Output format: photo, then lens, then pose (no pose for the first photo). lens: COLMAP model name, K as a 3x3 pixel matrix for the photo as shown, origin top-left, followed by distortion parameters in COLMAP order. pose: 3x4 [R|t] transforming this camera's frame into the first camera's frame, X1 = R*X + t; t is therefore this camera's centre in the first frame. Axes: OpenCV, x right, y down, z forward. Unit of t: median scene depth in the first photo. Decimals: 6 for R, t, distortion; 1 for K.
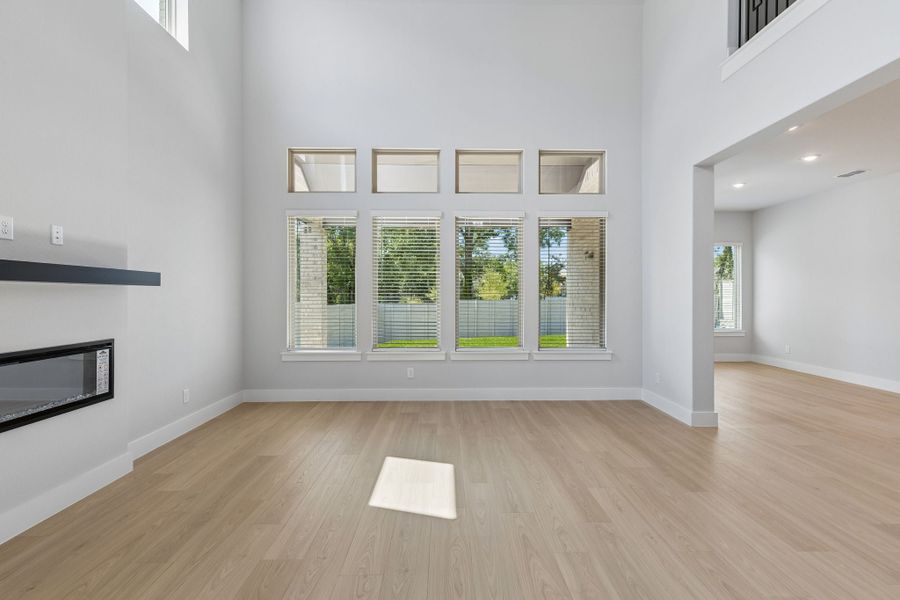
lens RADIAL K [[452.2, 0, 450.0], [0, 452.2, 300.0], [0, 0, 1]] dist [-0.002167, -0.000194]
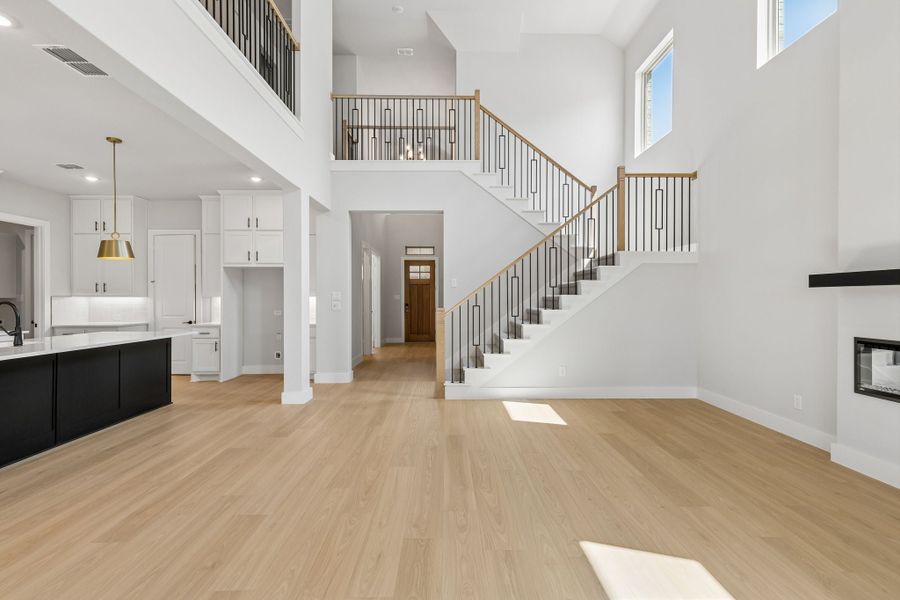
lens RADIAL K [[452.2, 0, 450.0], [0, 452.2, 300.0], [0, 0, 1]] dist [-0.002167, -0.000194]
pose [[-0.999991, 0.004192, 0.000999, 0.271023], [0.004205, 0.999908, 0.012901, -0.013565], [-0.000945, 0.012905, -0.999916, 2.003415]]
